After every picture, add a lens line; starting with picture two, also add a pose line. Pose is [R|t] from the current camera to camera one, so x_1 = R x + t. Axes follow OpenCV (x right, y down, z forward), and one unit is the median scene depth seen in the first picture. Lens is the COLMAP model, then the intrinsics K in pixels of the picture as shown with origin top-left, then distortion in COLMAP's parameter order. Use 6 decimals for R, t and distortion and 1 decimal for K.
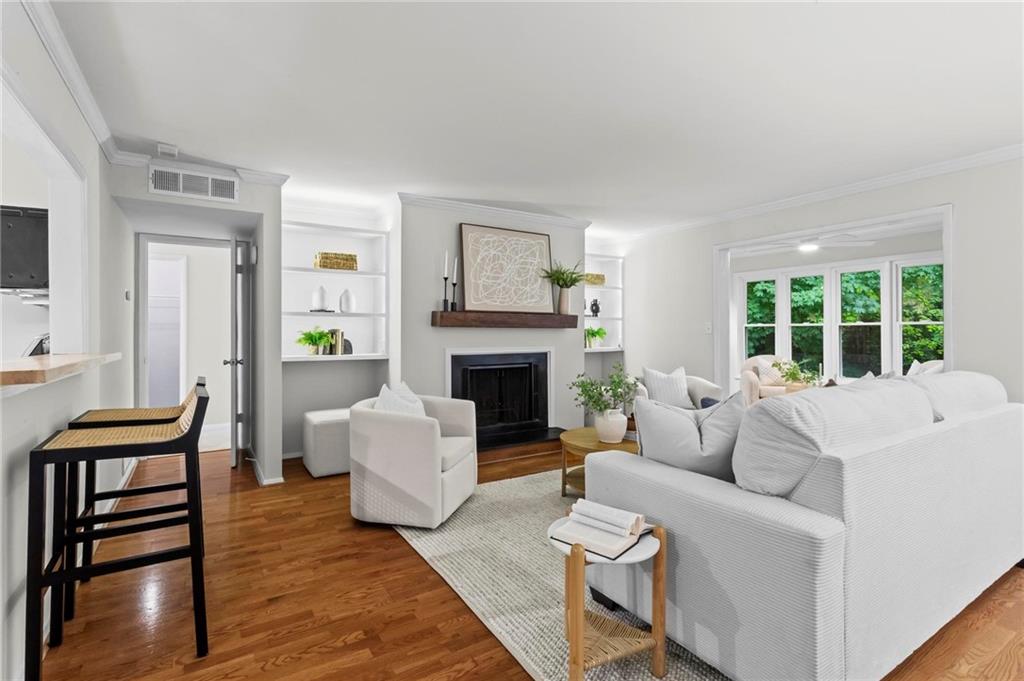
lens RADIAL K [[487.6, 0, 500.6], [0, 487.6, 328.1], [0, 0, 1]] dist [-0.002139, 0.000052]
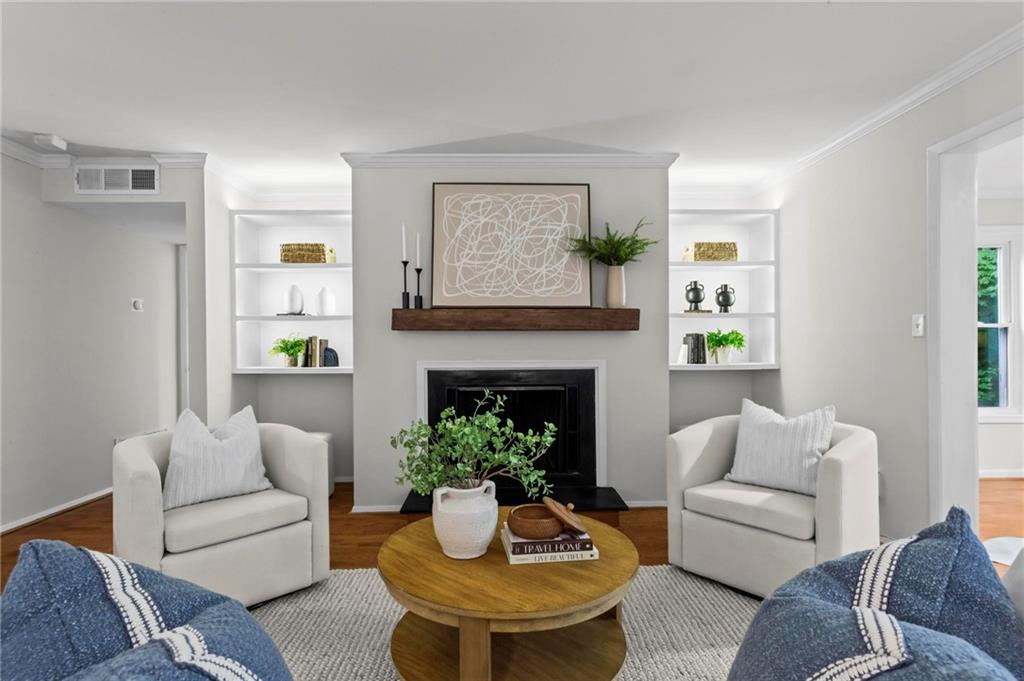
lens RADIAL K [[499.0, 0, 506.3], [0, 499.0, 344.2], [0, 0, 1]] dist [-0.001118, -0.000219]
pose [[0.864165, -0.005408, -0.503180, 0.376301], [0.009113, 0.999946, 0.004904, 0.014756], [0.503126, -0.008824, 0.864168, 0.435531]]
